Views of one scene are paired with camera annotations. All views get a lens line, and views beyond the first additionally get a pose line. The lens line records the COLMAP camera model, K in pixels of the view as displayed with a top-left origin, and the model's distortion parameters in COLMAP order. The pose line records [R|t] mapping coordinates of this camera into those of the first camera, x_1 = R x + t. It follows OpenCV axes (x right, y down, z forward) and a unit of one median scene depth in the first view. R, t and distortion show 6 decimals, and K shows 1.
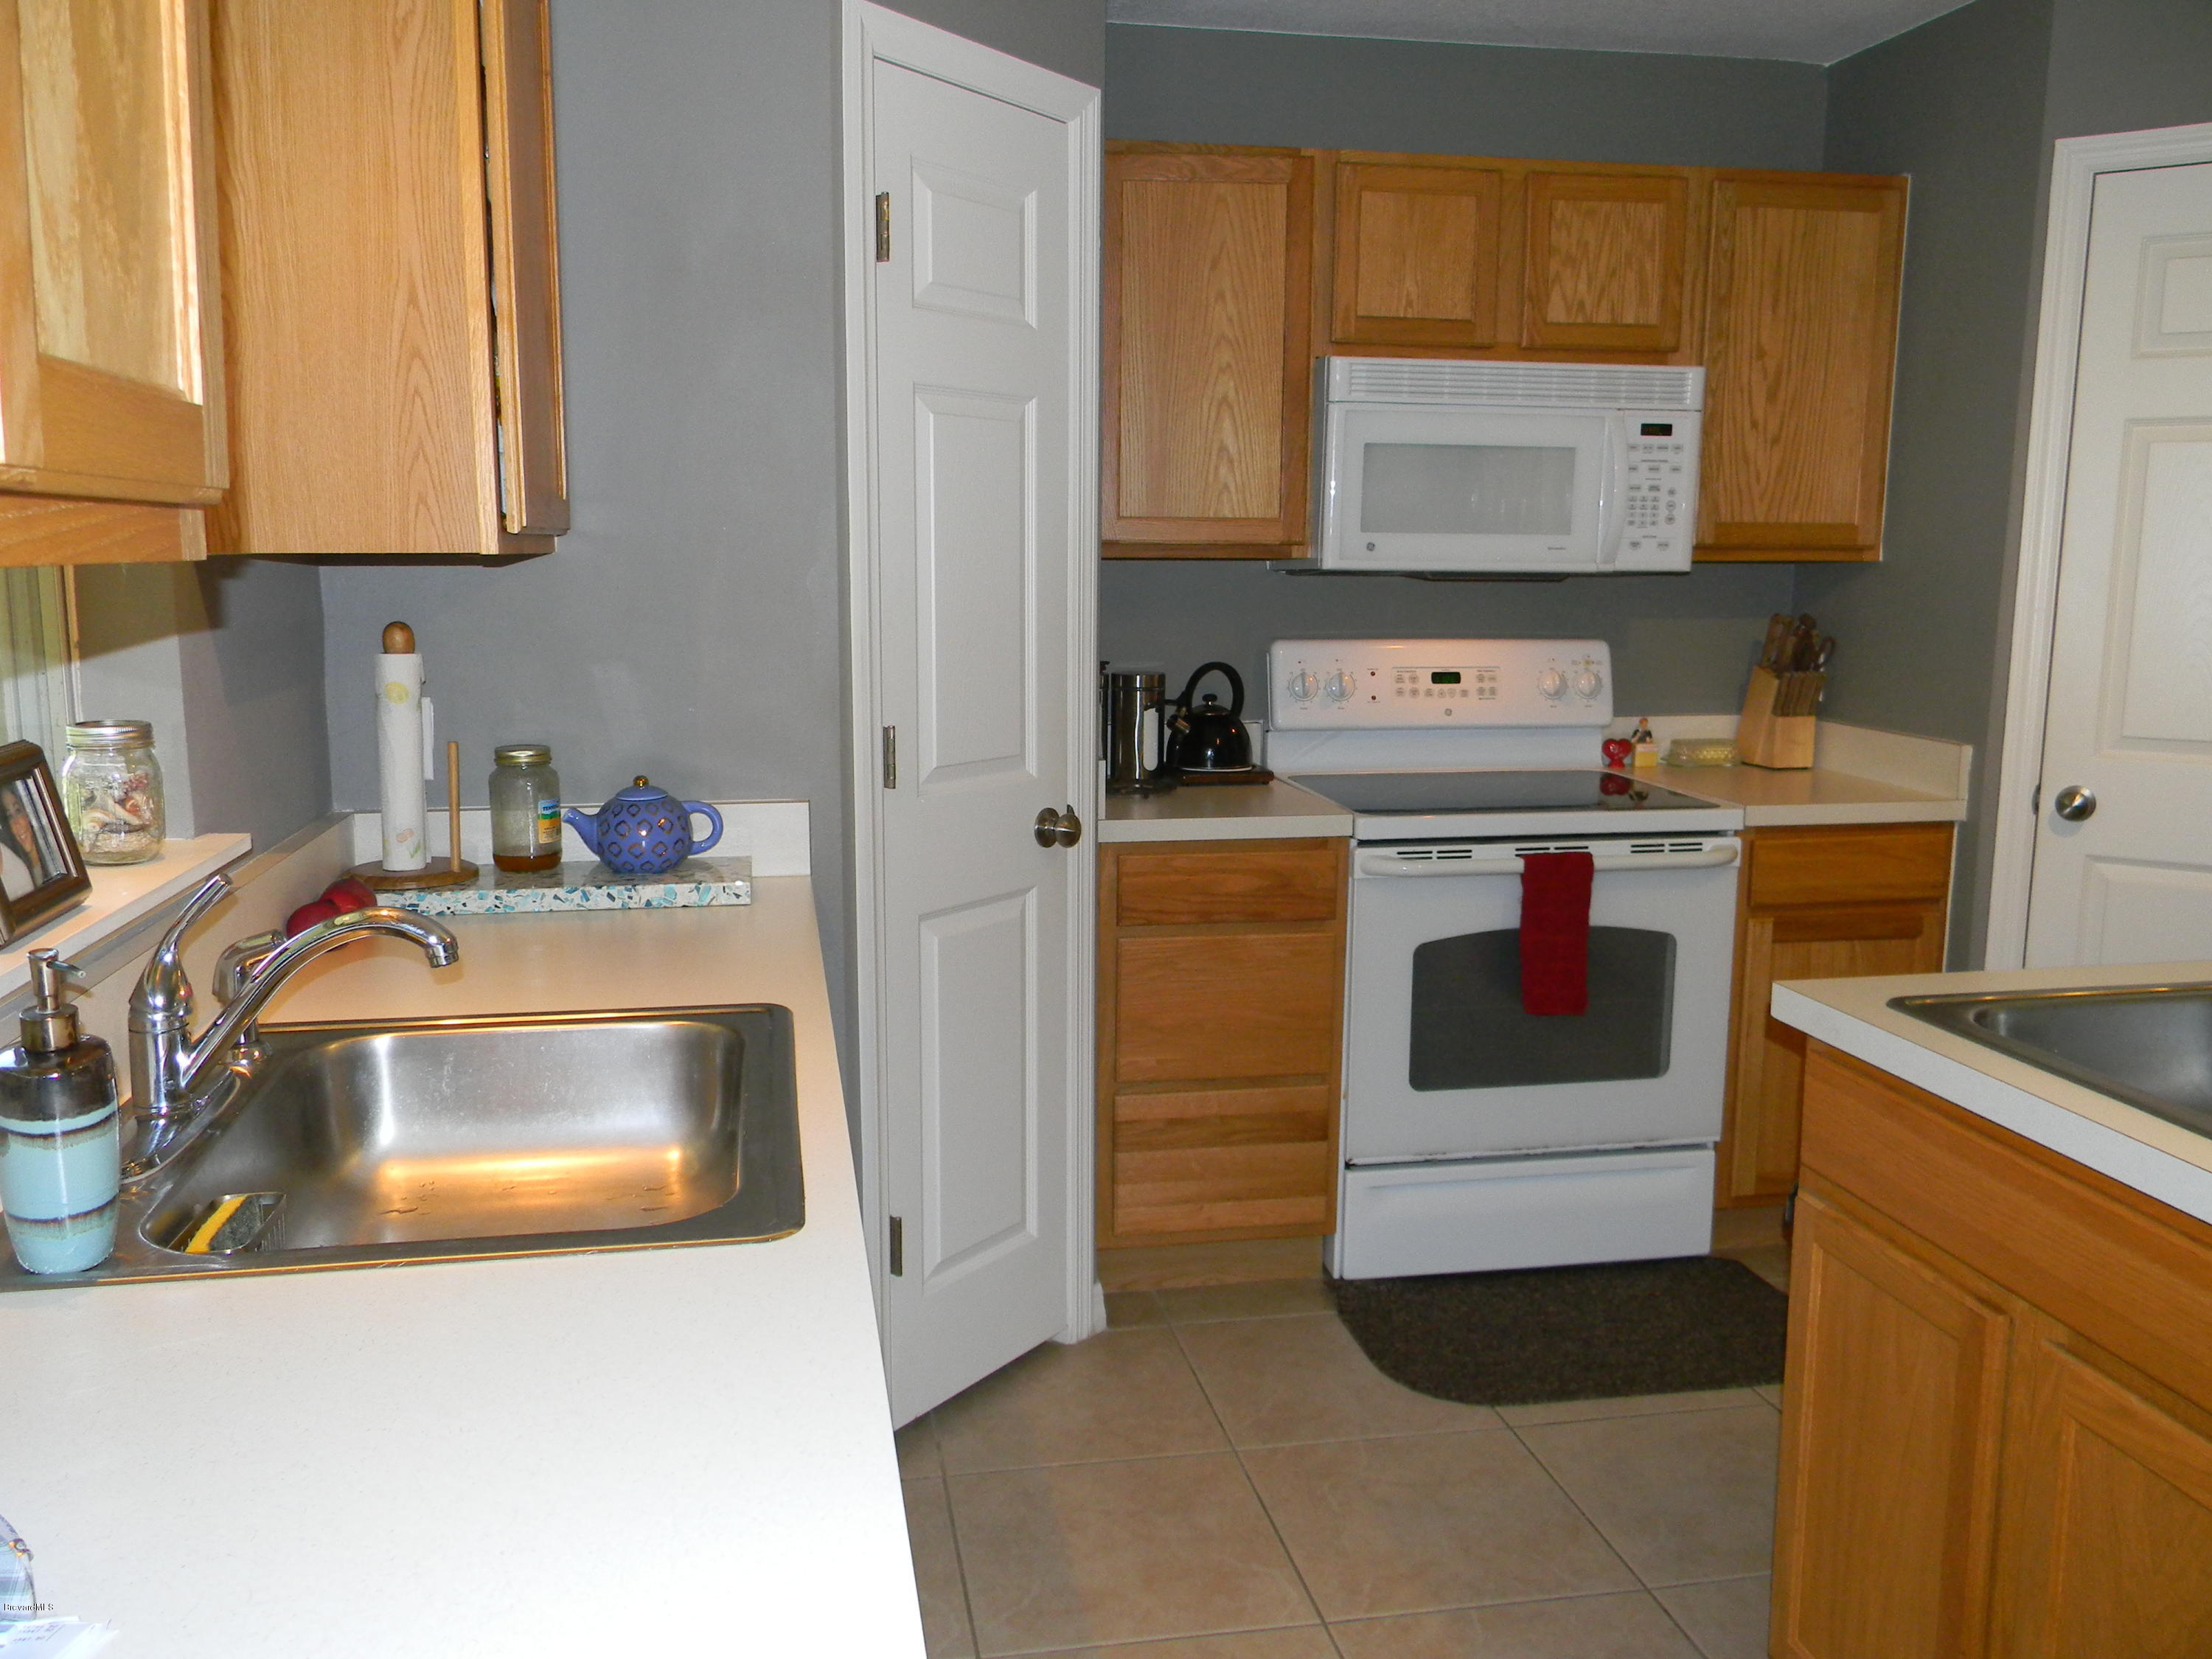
lens RADIAL K [[1774.5, 0, 1076.3], [0, 1774.5, 815.7], [0, 0, 1]] dist [0.012002, -0.015580]
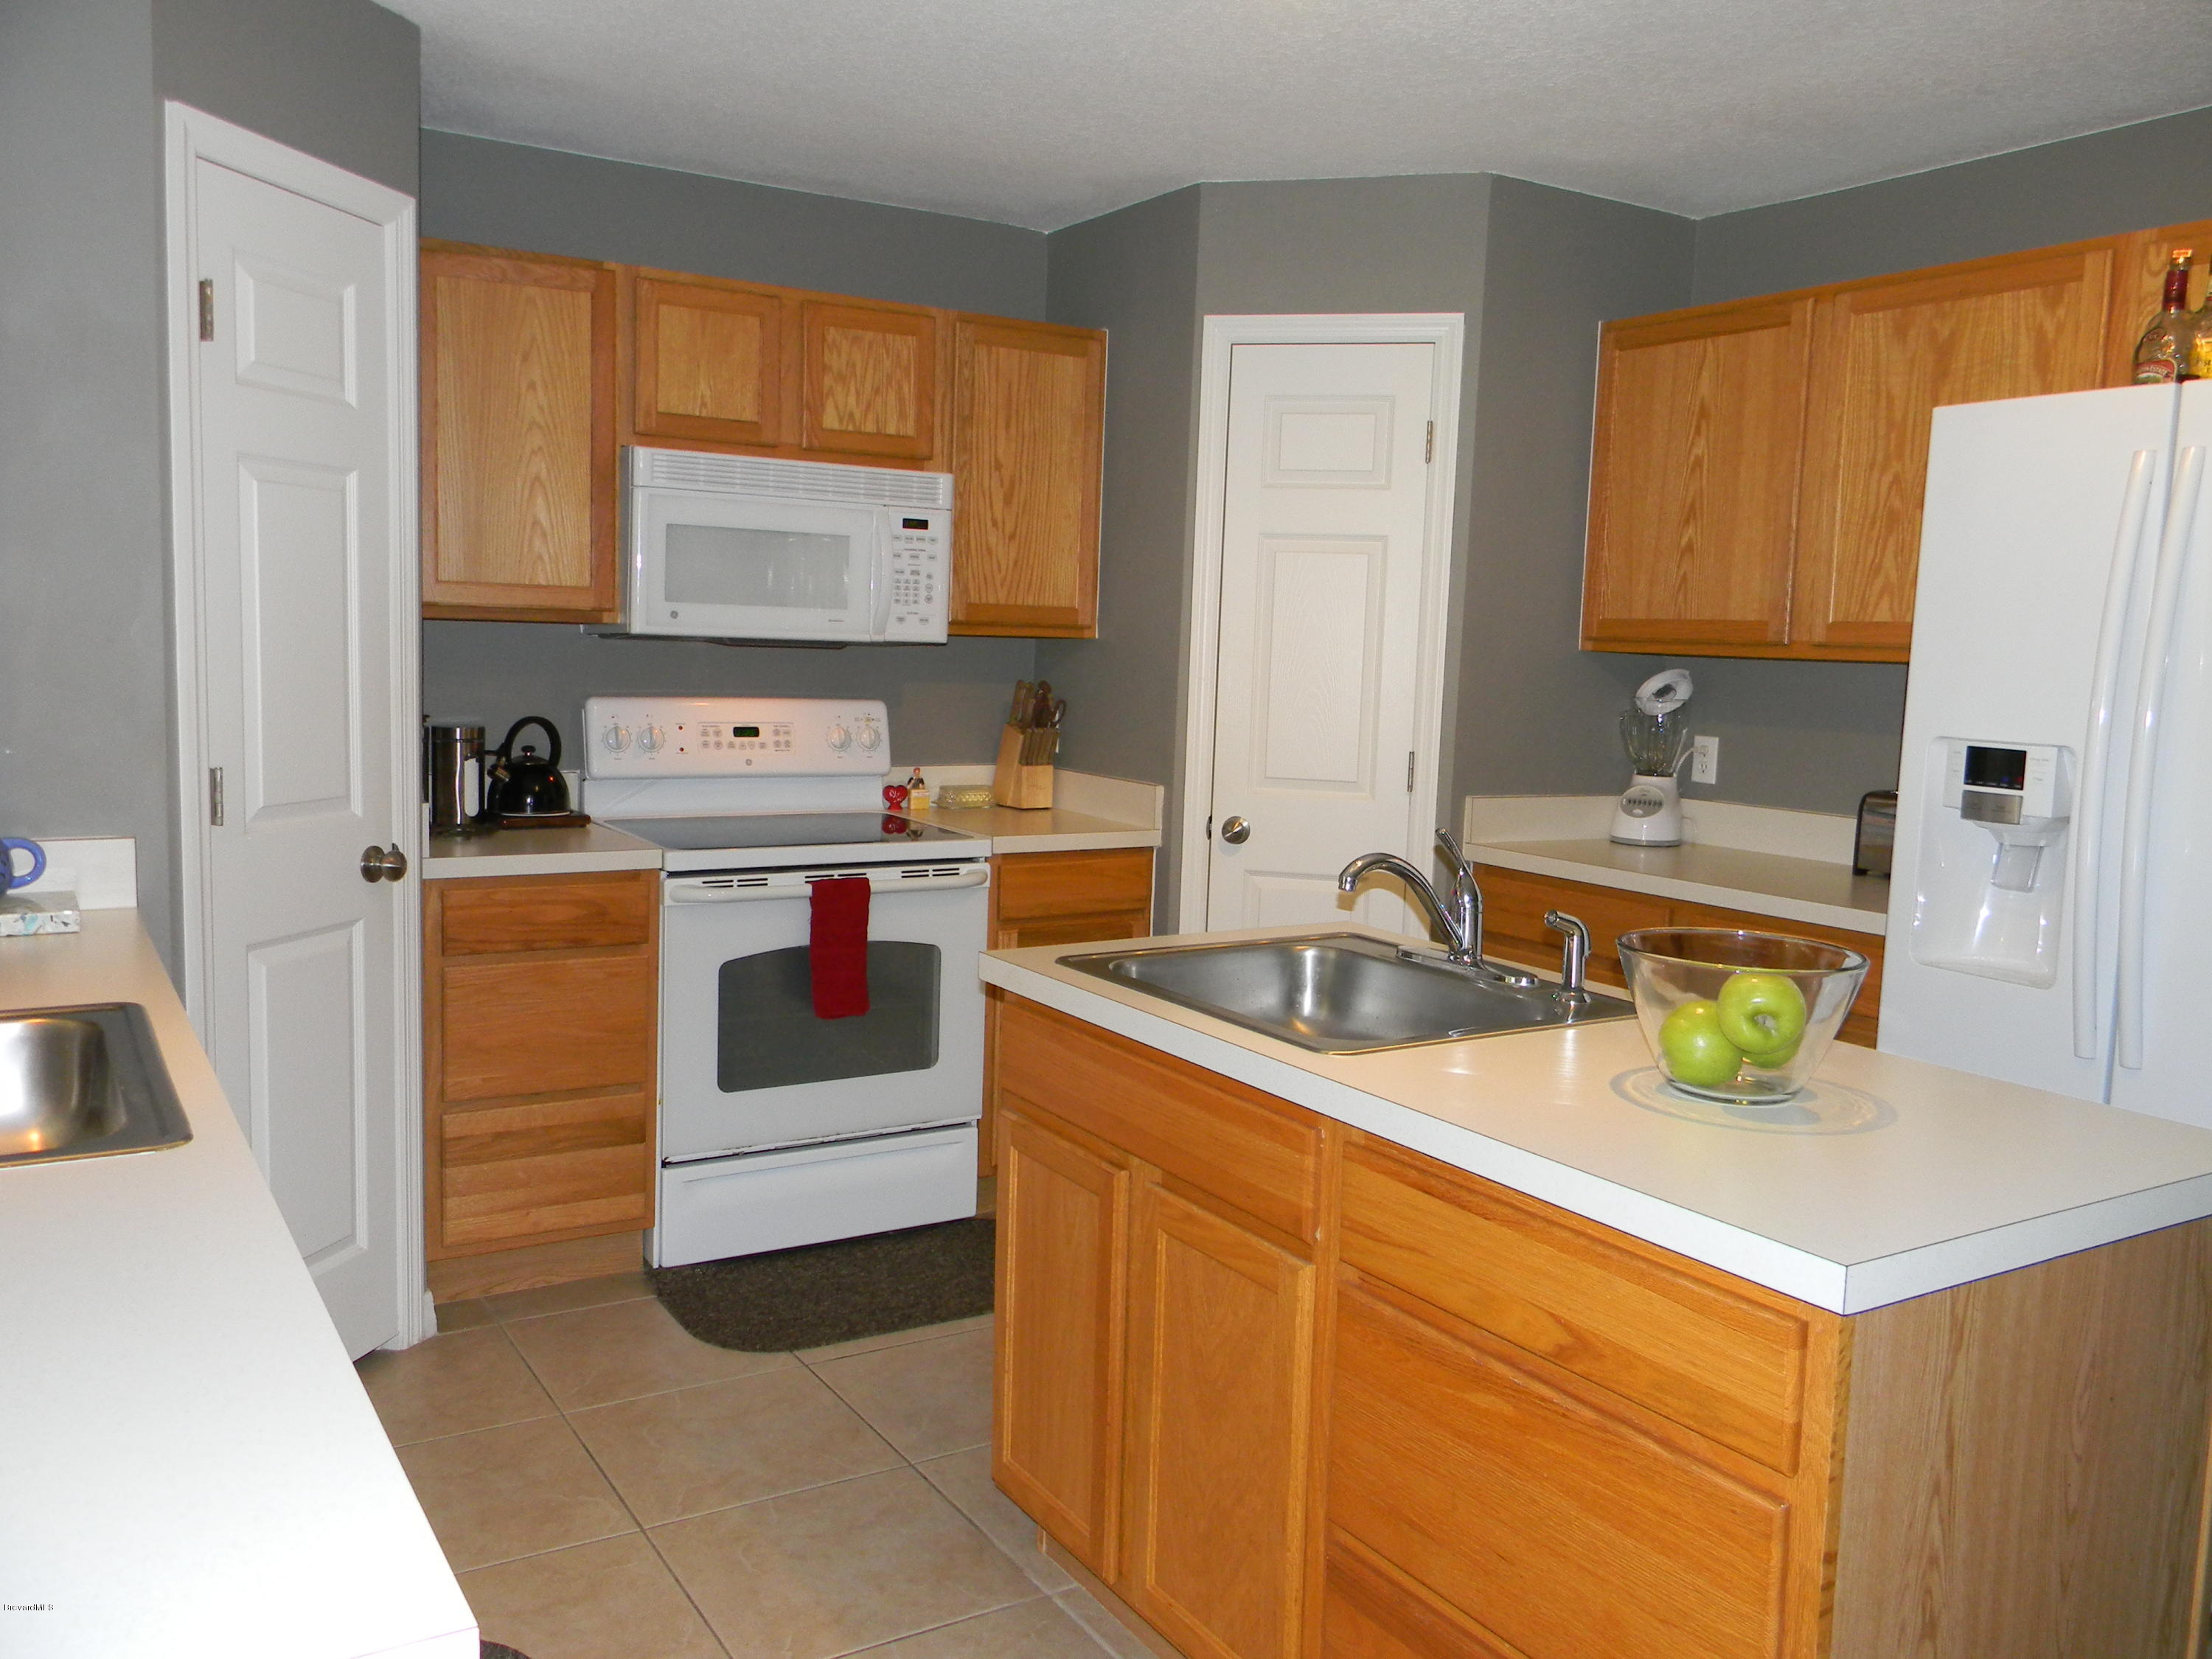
lens RADIAL K [[1791.0, 0, 1081.9], [0, 1791.0, 816.2], [0, 0, 1]] dist [0.014912, -0.019757]
pose [[0.931145, -0.013532, 0.364399, -0.010742], [0.028250, 0.998985, -0.035089, 0.024879], [-0.363554, 0.042968, 0.930582, -0.156132]]
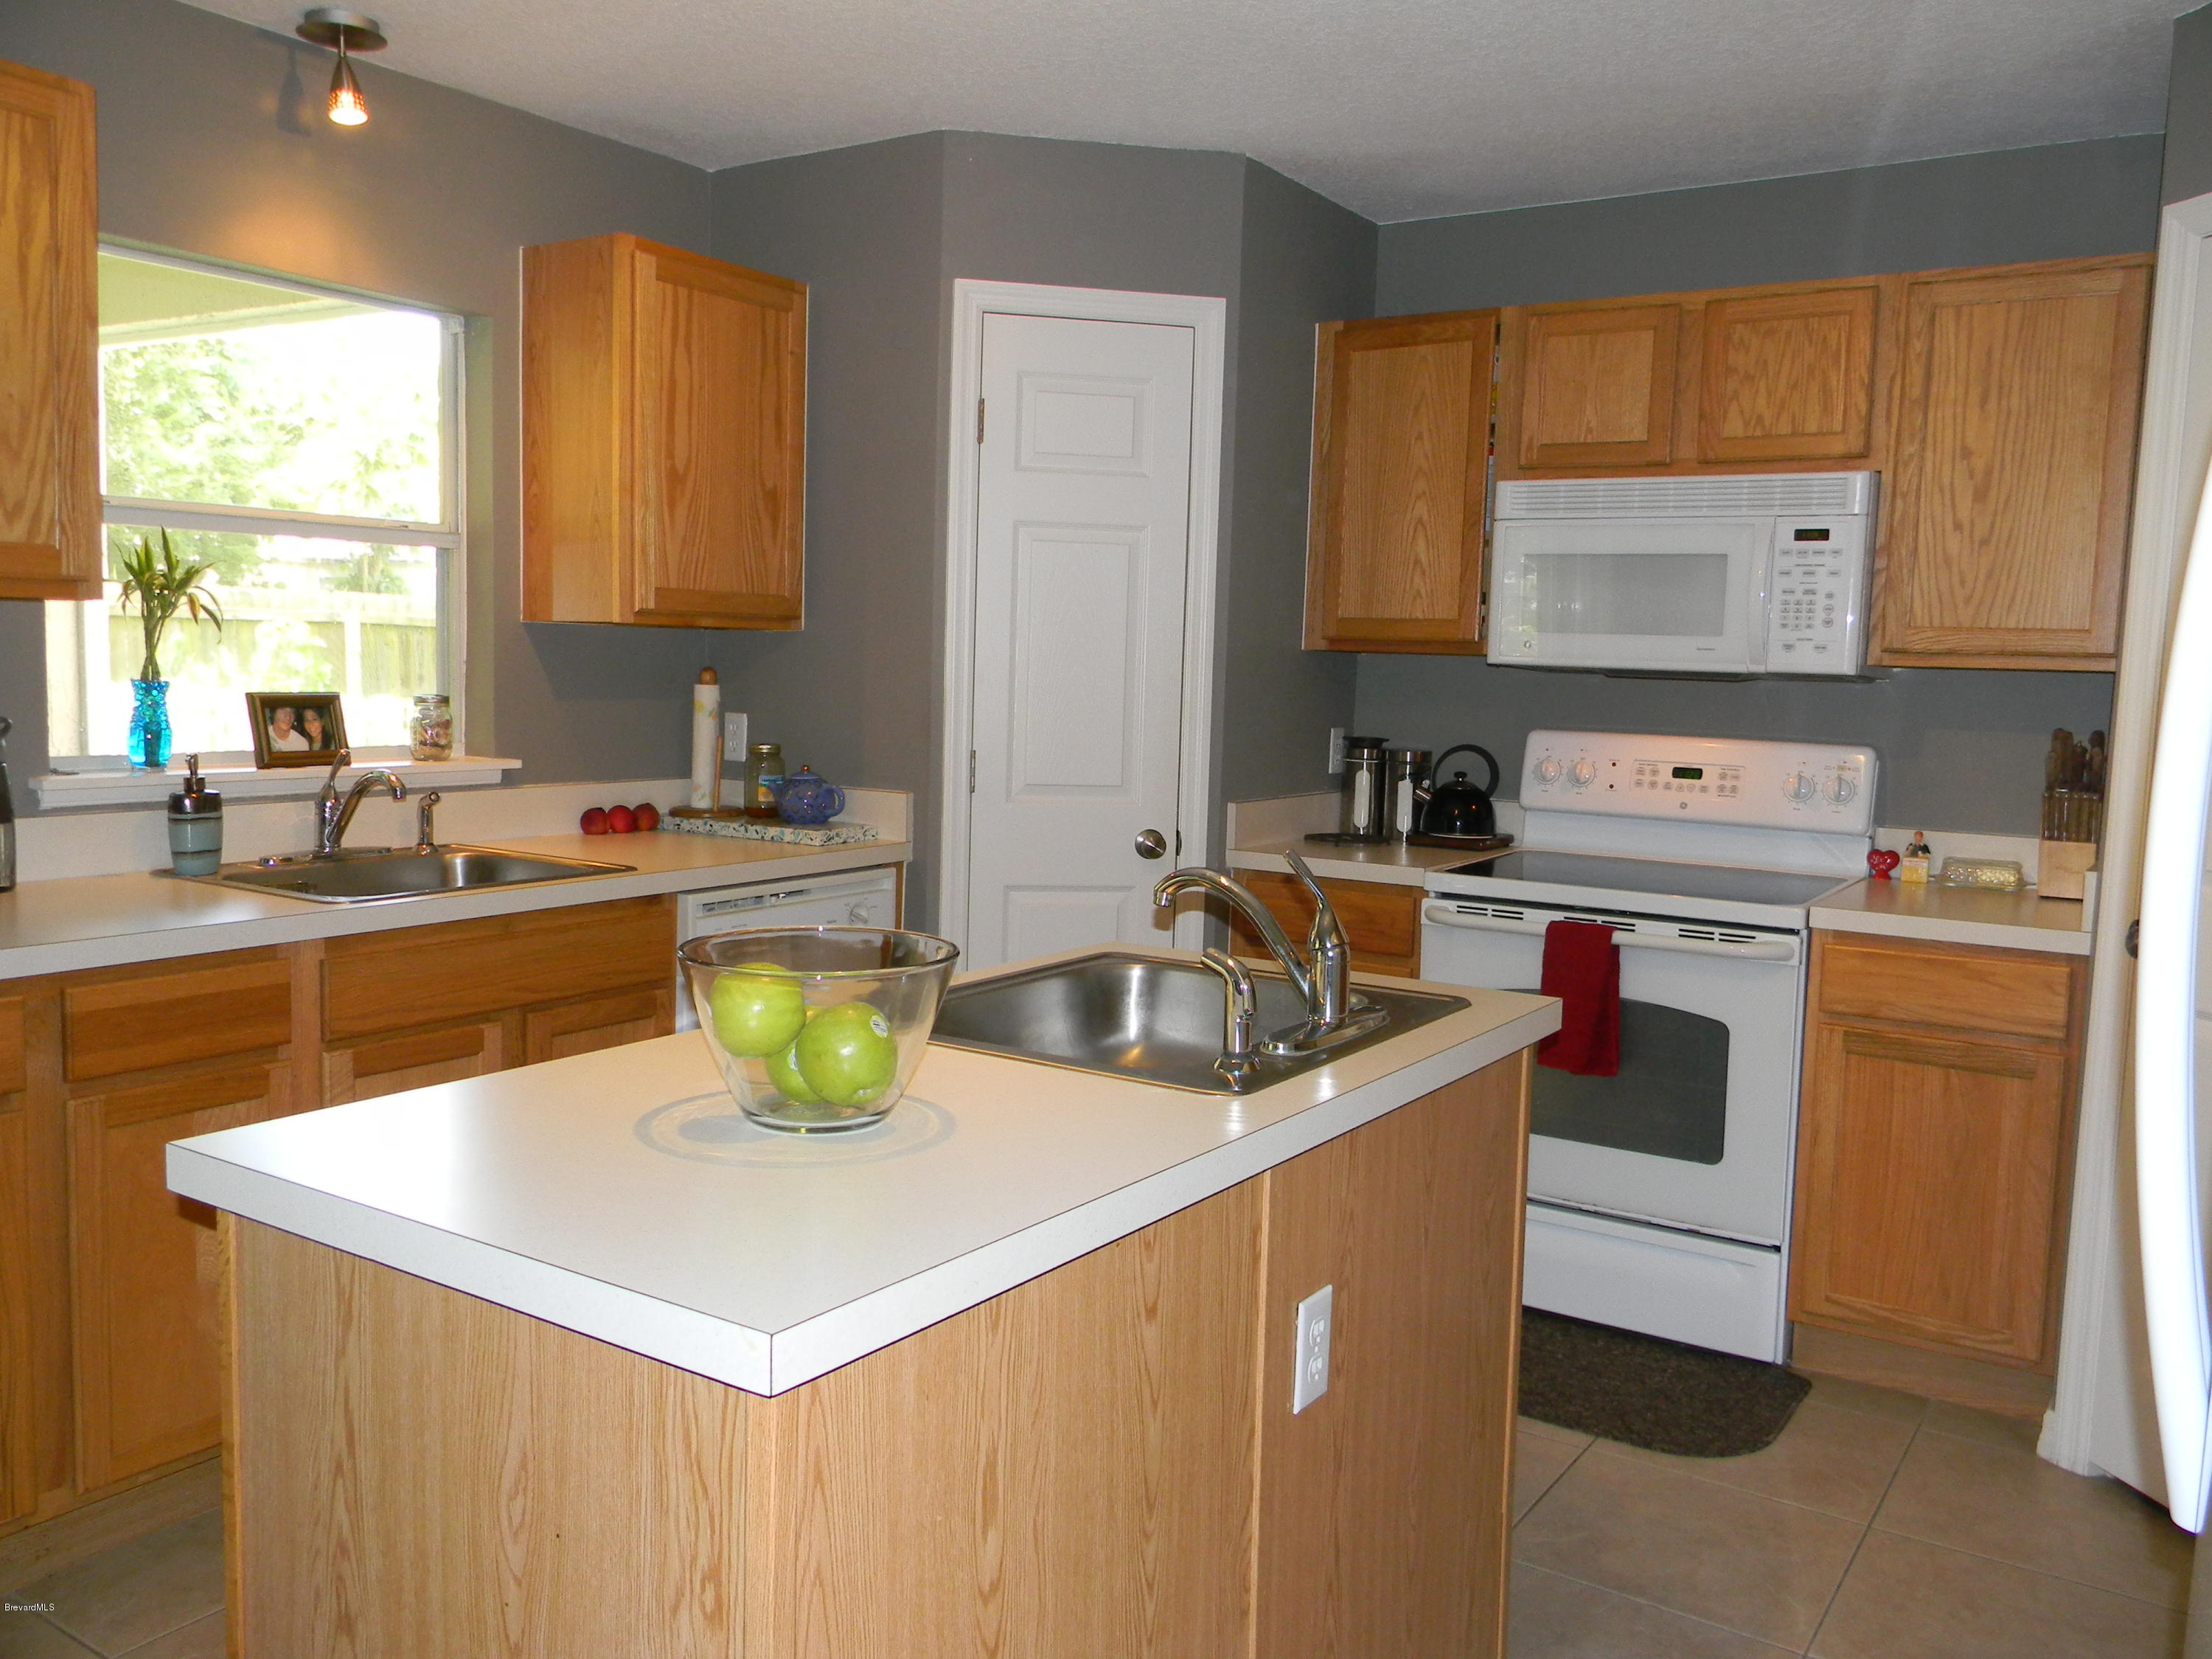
lens RADIAL K [[1774.5, 0, 1076.3], [0, 1774.5, 815.7], [0, 0, 1]] dist [0.012002, -0.015580]
pose [[0.718096, 0.079591, -0.691377, 0.762101], [-0.130191, 0.991264, -0.021110, 0.018590], [0.683658, 0.105170, 0.722185, -0.004204]]
